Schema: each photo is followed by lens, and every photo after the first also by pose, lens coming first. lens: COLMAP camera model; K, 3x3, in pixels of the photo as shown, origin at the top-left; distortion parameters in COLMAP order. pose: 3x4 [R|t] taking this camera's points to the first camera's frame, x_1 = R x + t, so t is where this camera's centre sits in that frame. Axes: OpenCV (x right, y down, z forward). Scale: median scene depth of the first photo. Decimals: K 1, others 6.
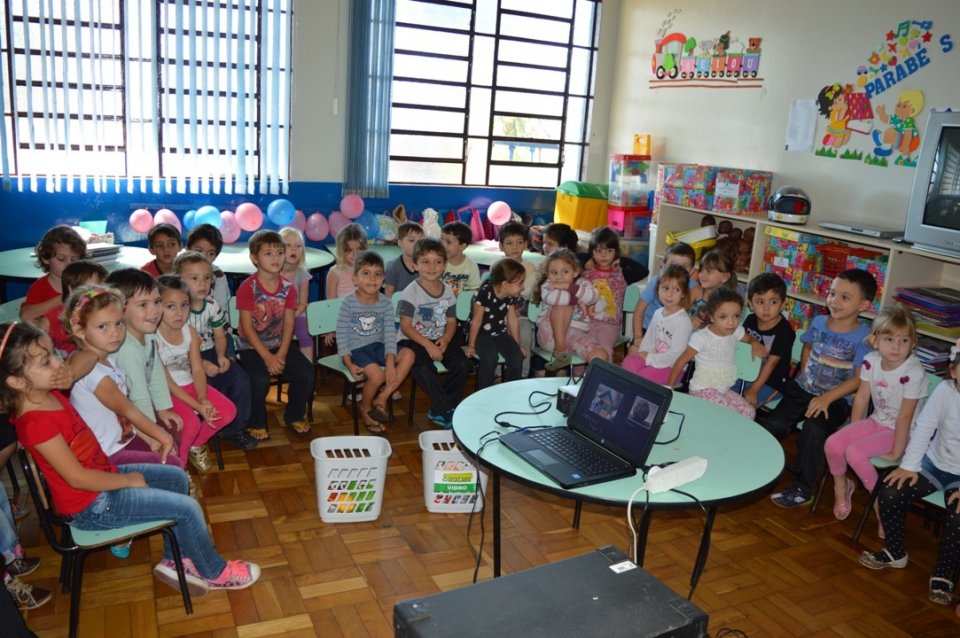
lens RADIAL K [[785.0, 0, 477.8], [0, 785.0, 315.7], [0, 0, 1]] dist [-0.081808, 0.022408]
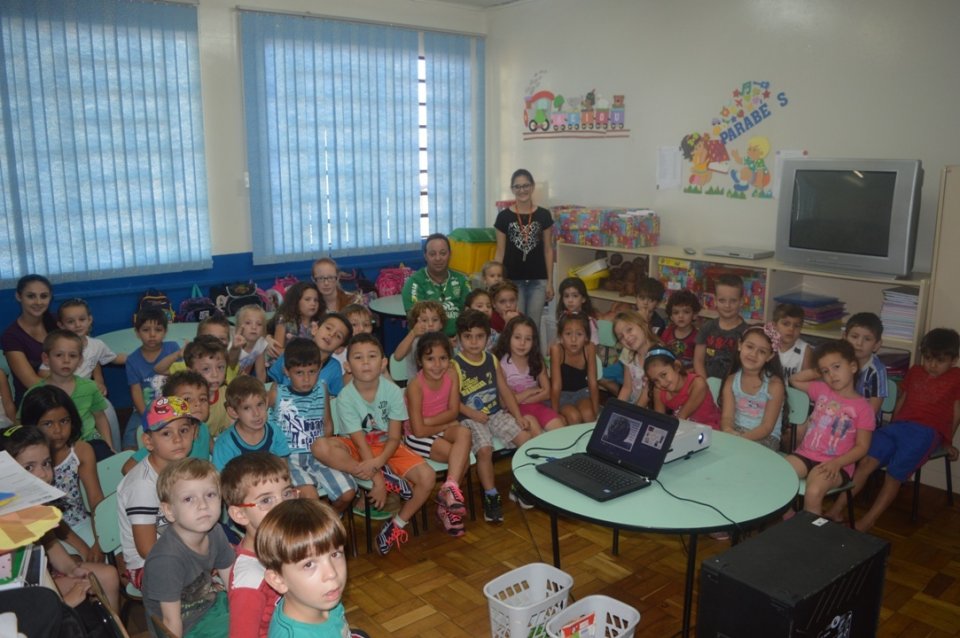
lens RADIAL K [[785.0, 0, 481.6], [0, 785.0, 322.9], [0, 0, 1]] dist [-0.081808, 0.022408]
pose [[0.966132, -0.122767, 0.226972, -0.177575], [0.128012, 0.991736, -0.008476, -0.040586], [-0.224056, 0.037244, 0.973864, -0.106864]]
